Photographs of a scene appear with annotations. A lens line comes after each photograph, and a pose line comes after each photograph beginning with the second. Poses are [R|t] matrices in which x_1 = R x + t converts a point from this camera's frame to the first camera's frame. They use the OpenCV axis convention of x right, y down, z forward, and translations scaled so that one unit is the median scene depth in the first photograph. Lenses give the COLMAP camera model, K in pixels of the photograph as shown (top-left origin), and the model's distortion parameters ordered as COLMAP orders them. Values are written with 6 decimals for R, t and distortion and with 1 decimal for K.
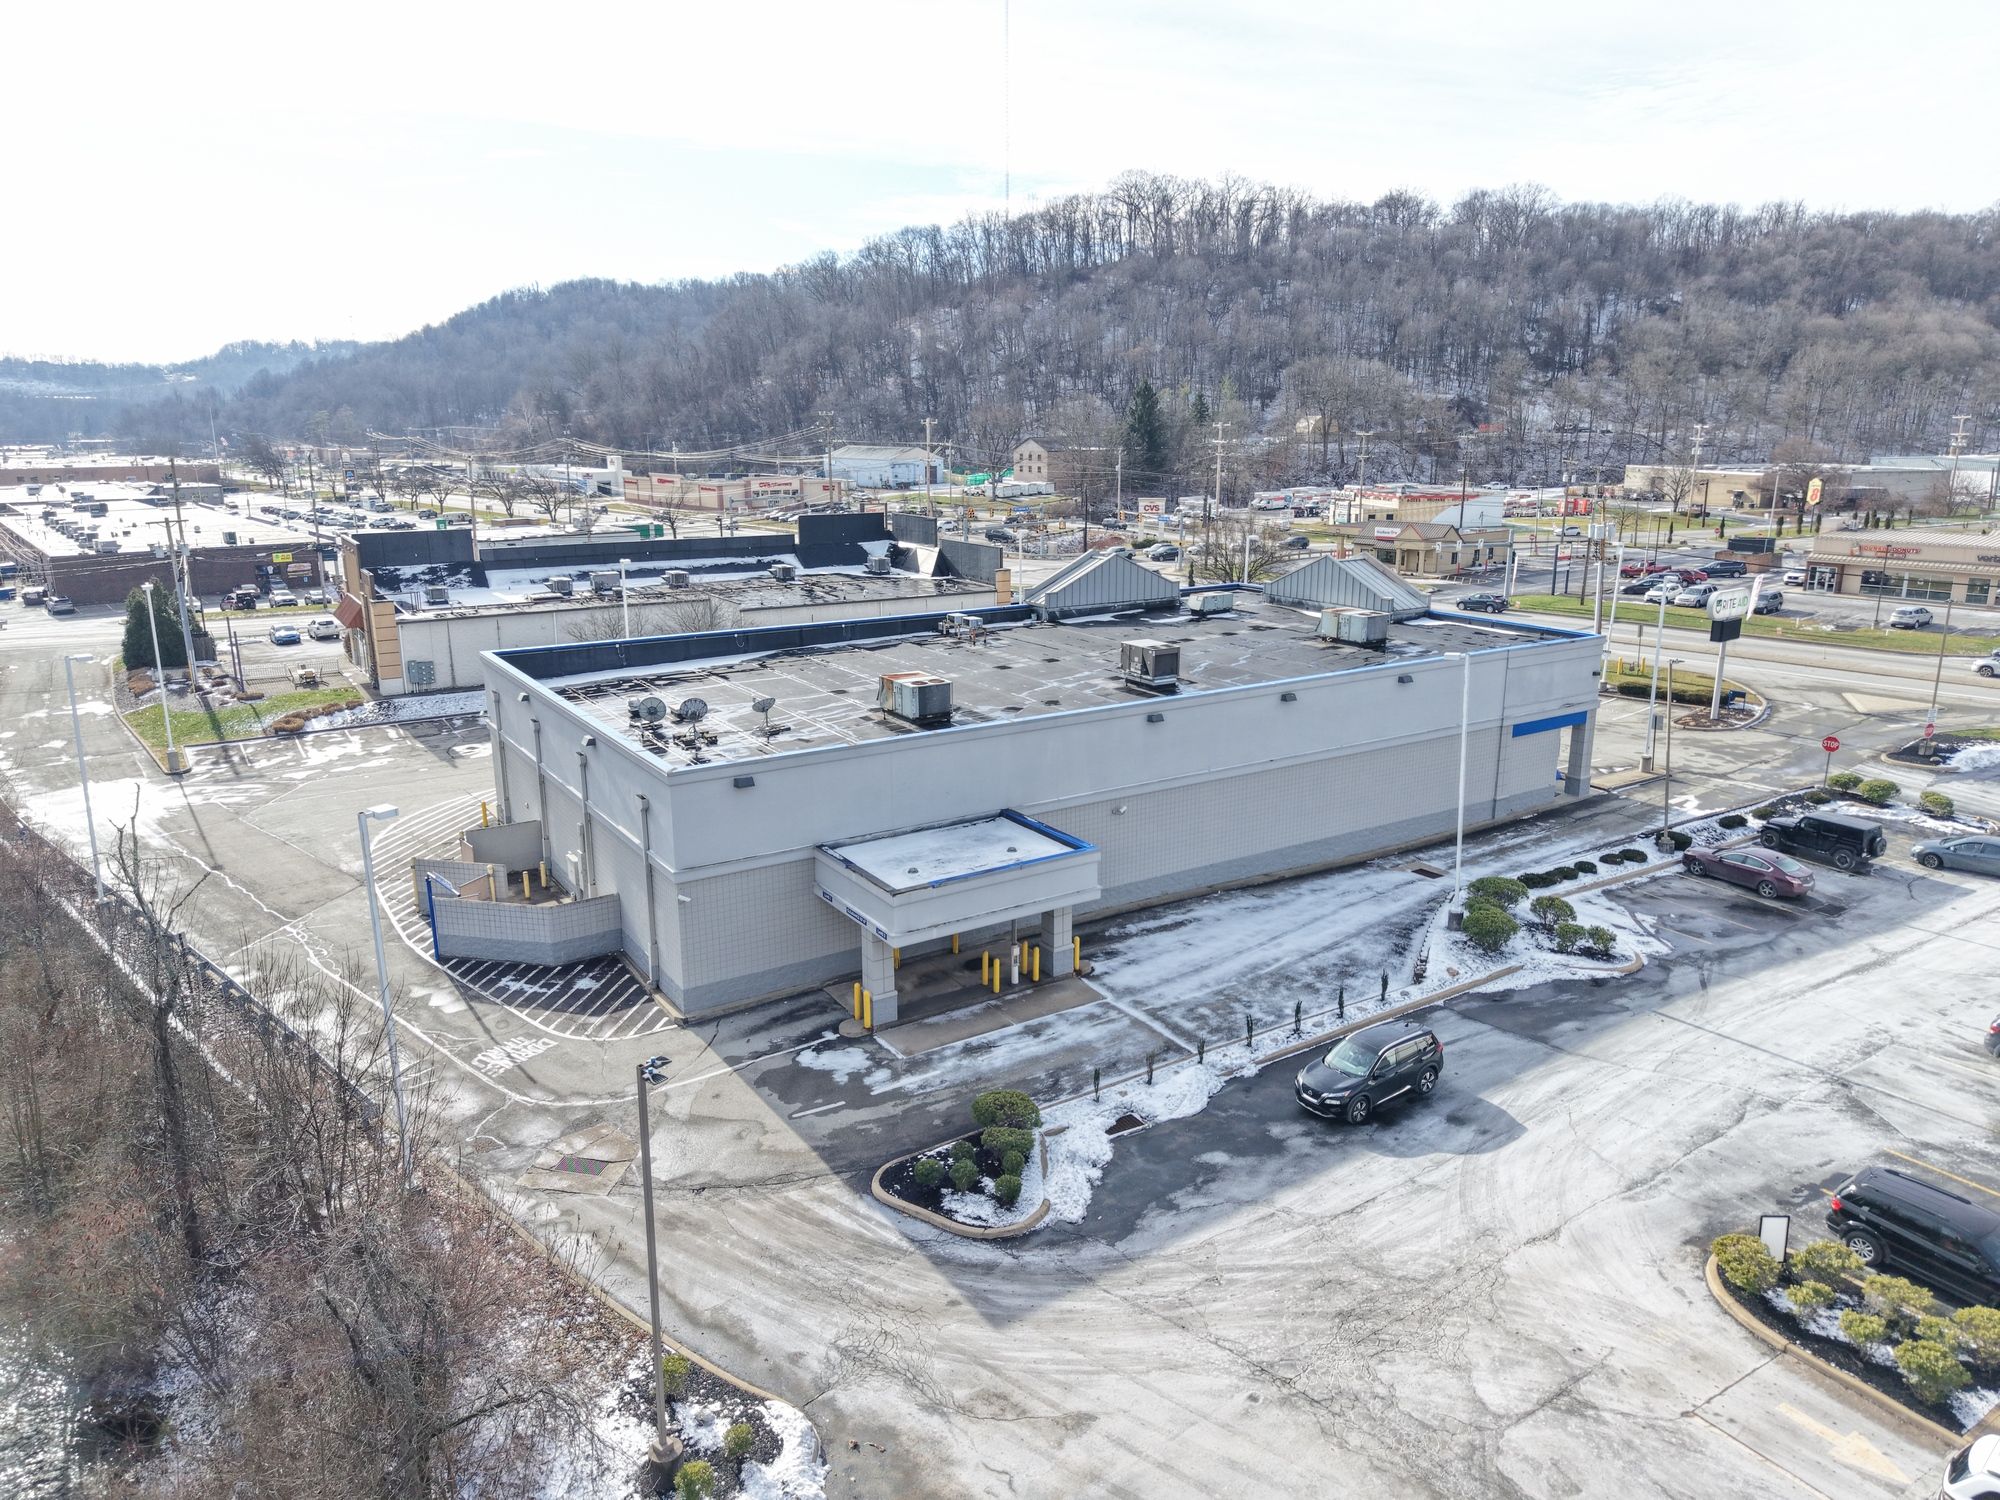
lens RADIAL K [[1329.1, 0, 1000.0], [0, 1329.1, 750.0], [0, 0, 1]] dist [0.043702, -0.065536]
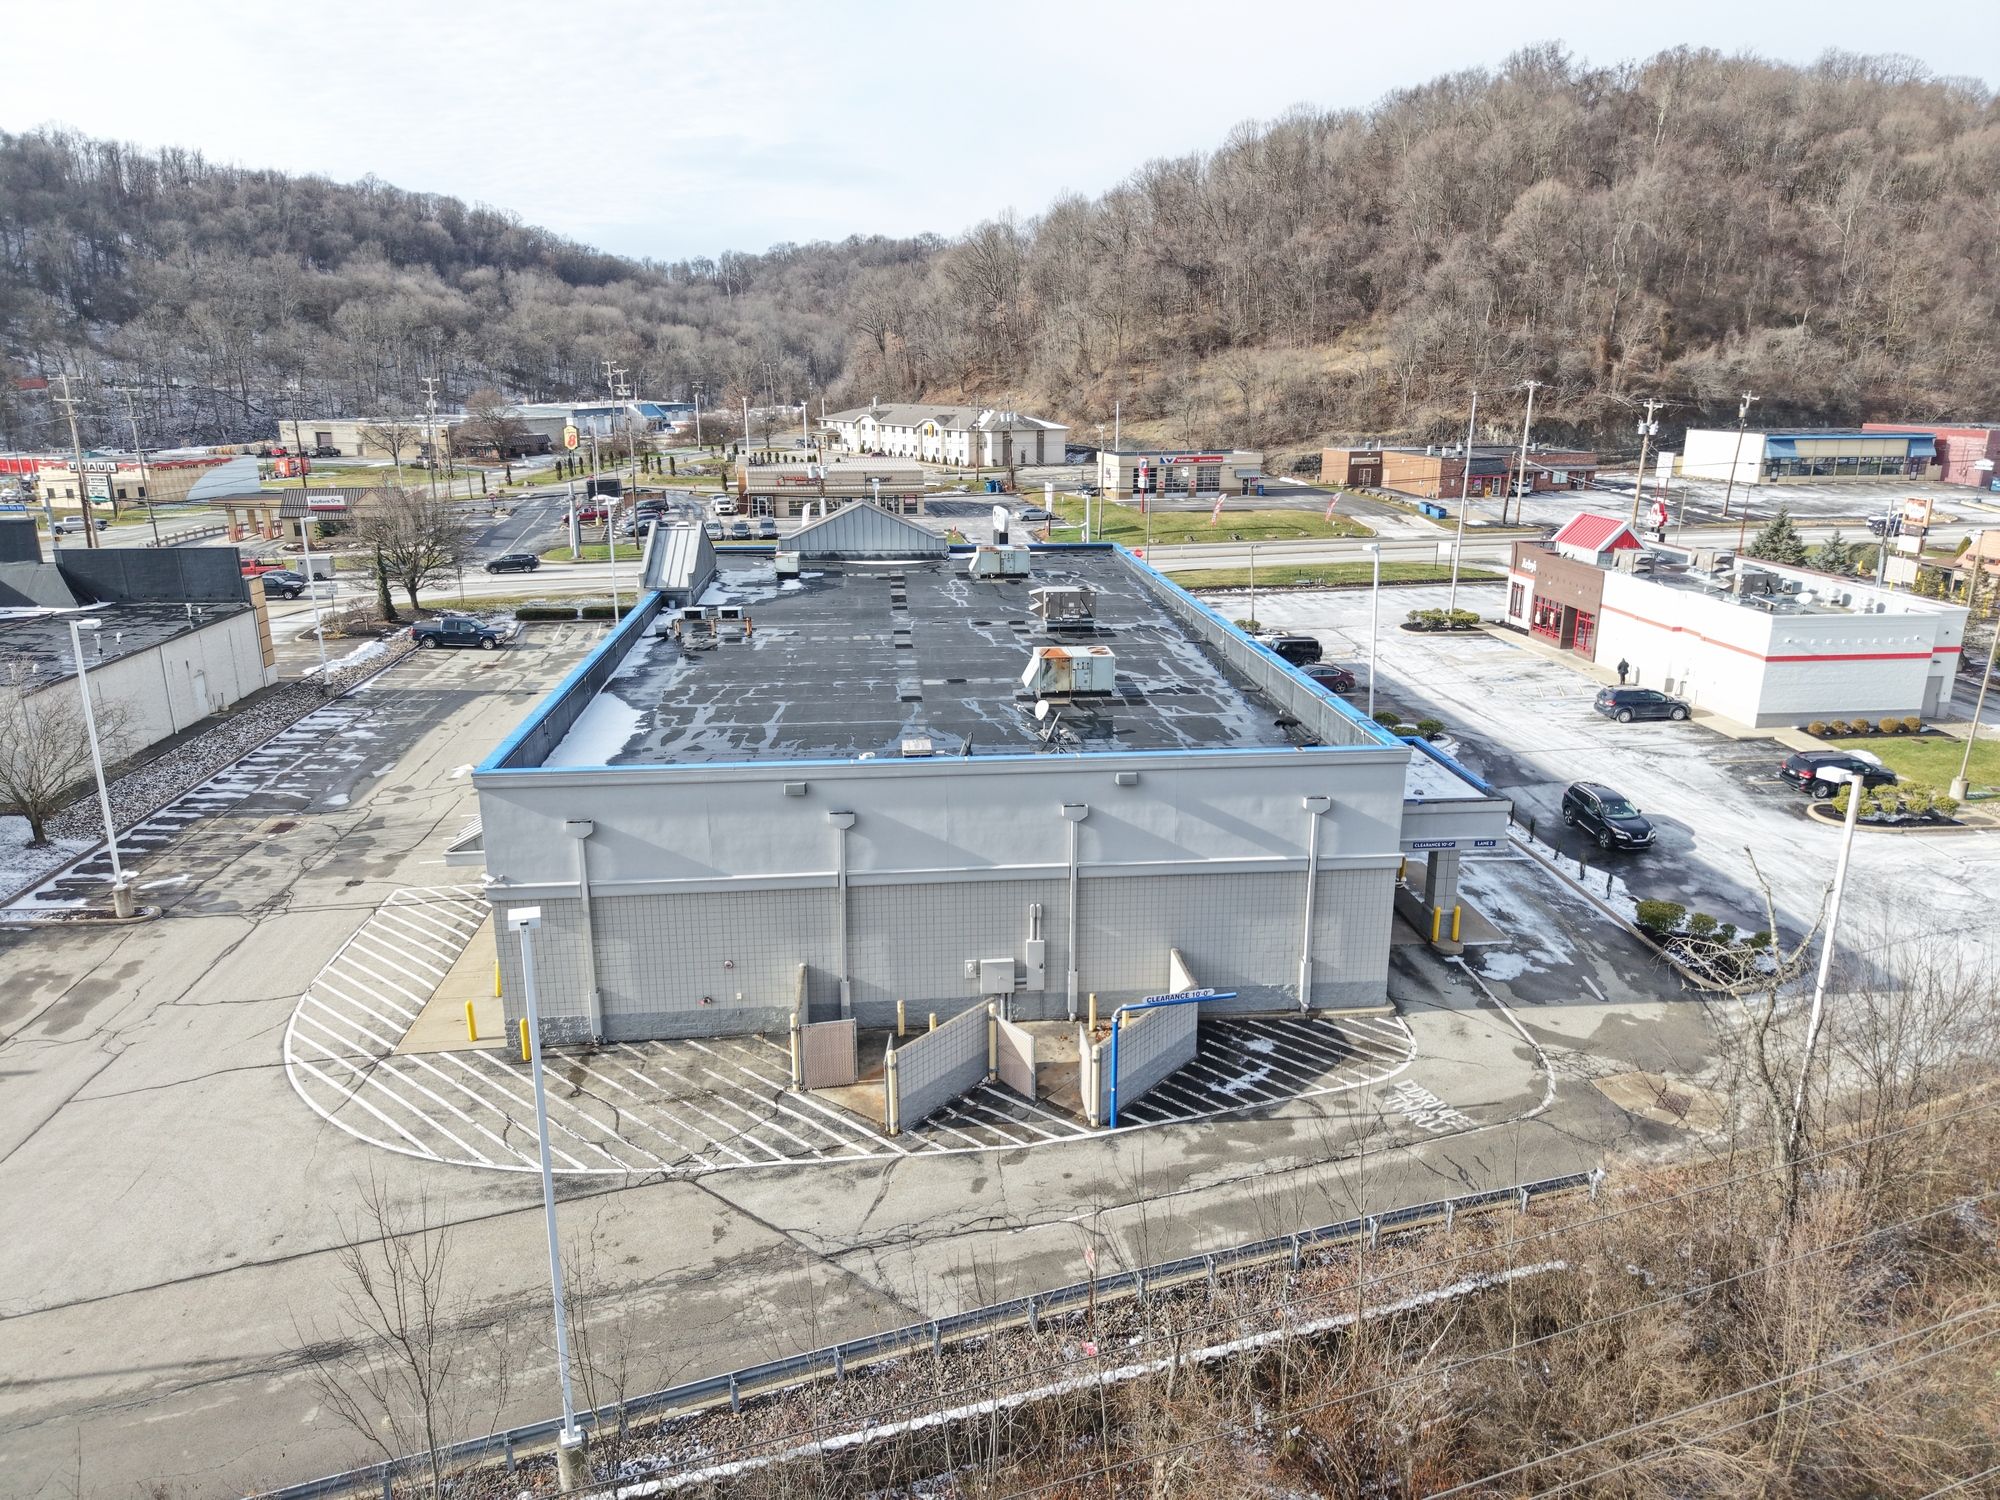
lens RADIAL K [[1338.1, 0, 1003.3], [0, 1338.1, 751.5], [0, 0, 1]] dist [0.014185, -0.014801]
pose [[0.455624, -0.241260, 0.856855, -1.026199], [0.214321, 0.963988, 0.157461, -0.163610], [-0.863987, 0.111899, 0.490923, 0.687510]]
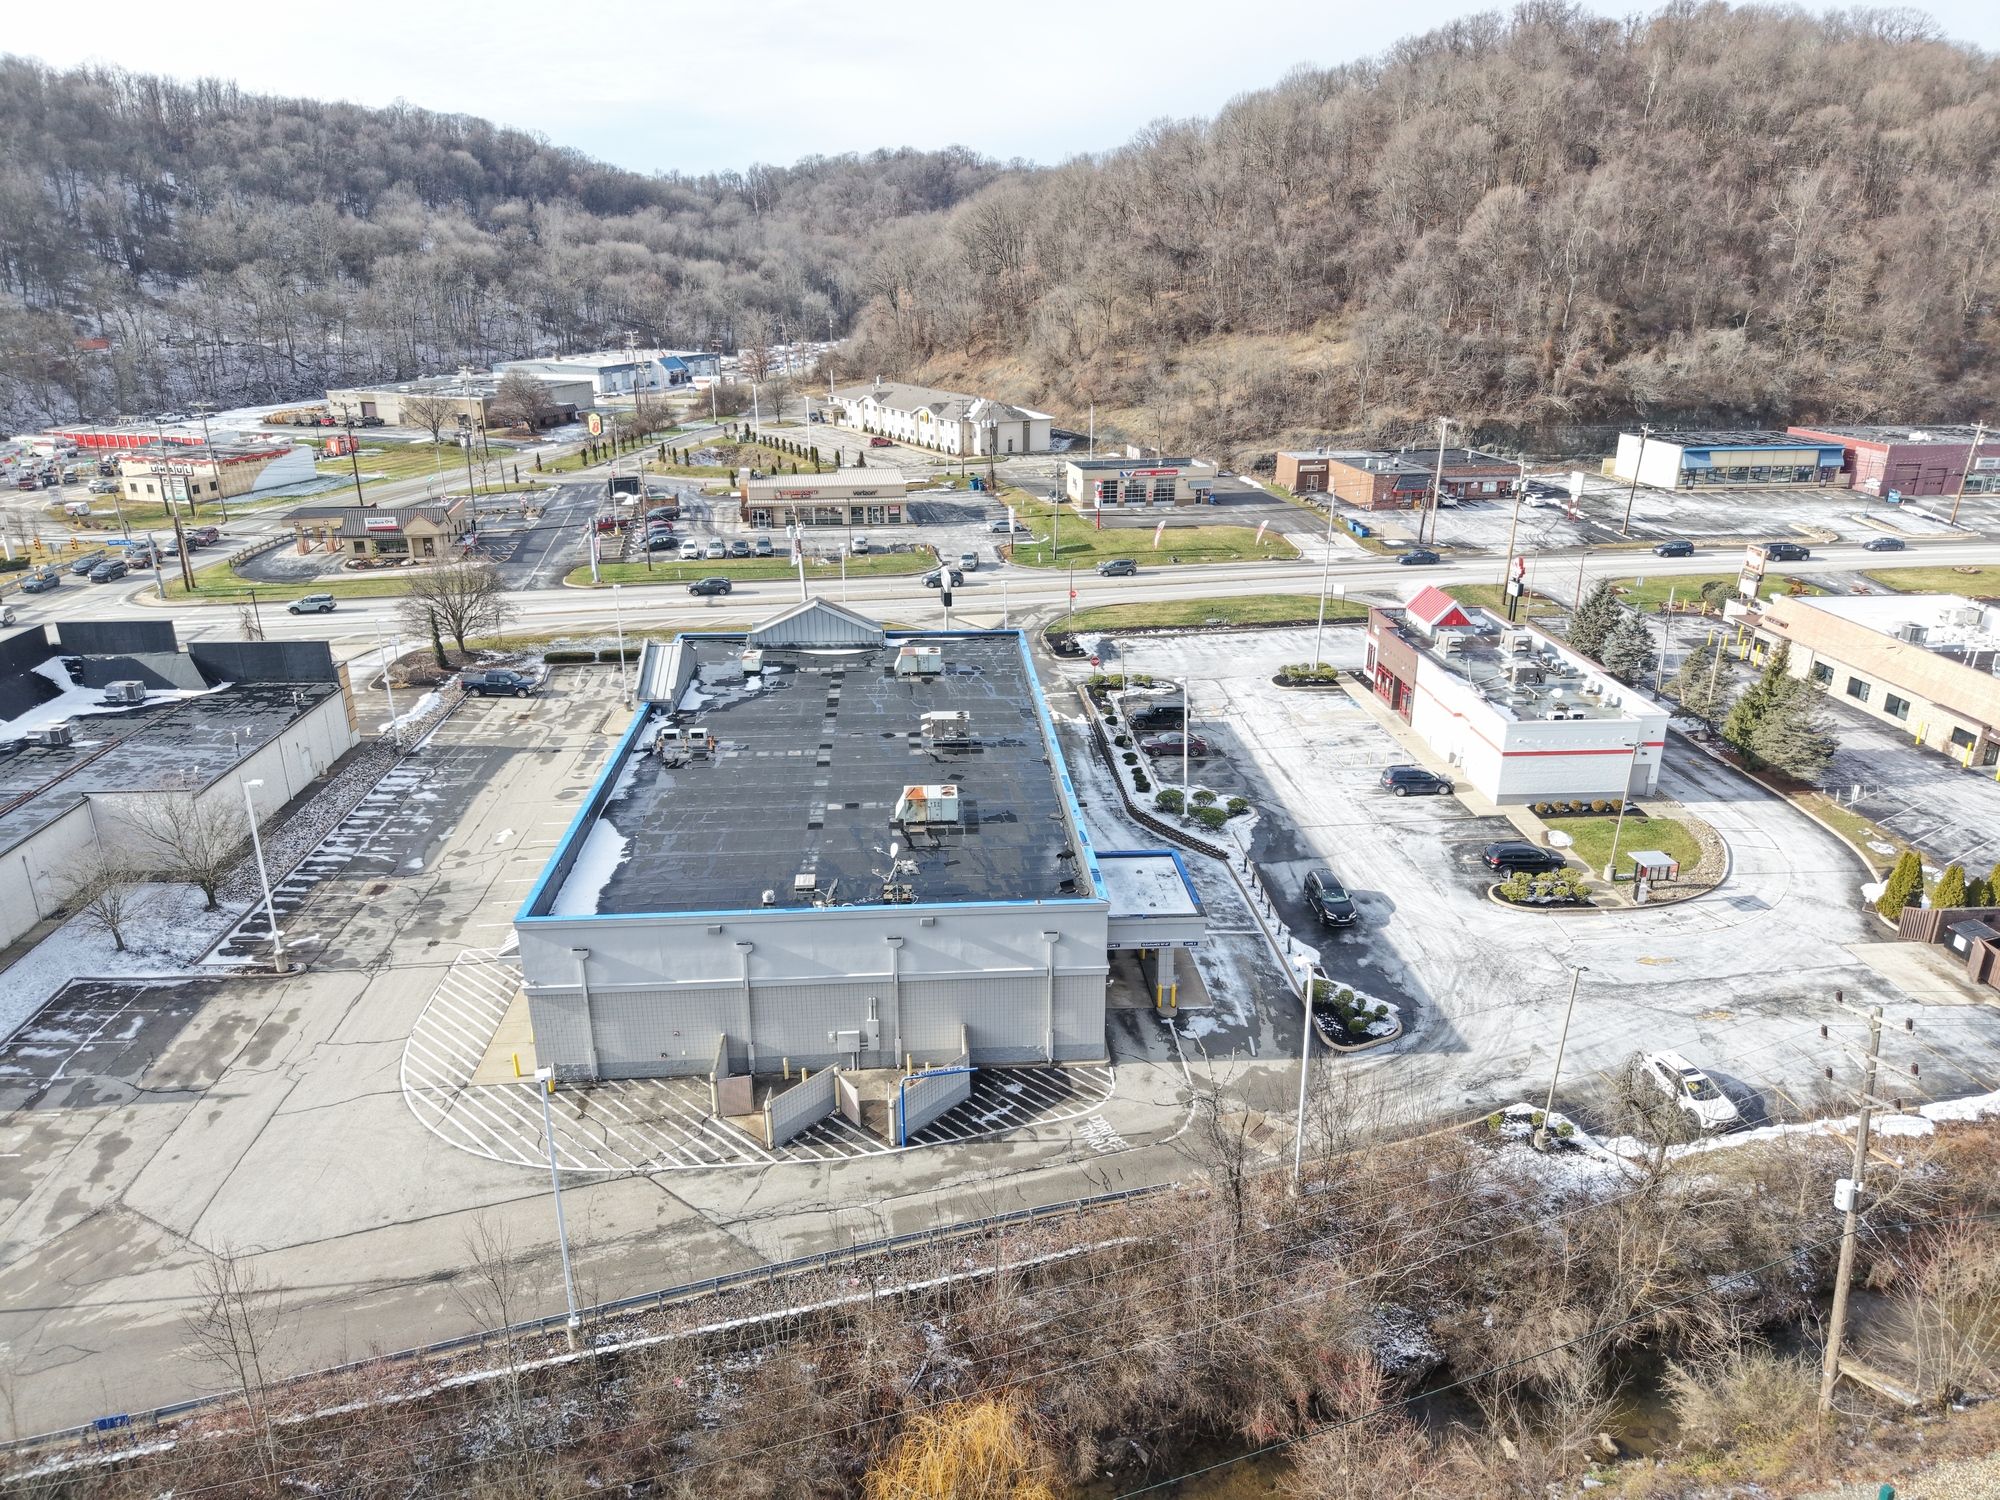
lens RADIAL K [[1338.1, 0, 1003.3], [0, 1338.1, 751.5], [0, 0, 1]] dist [0.014185, -0.014801]
pose [[0.479067, -0.296810, 0.826074, -1.267588], [0.208834, 0.952614, 0.221166, -0.422048], [-0.852575, 0.066559, 0.518350, 0.295937]]
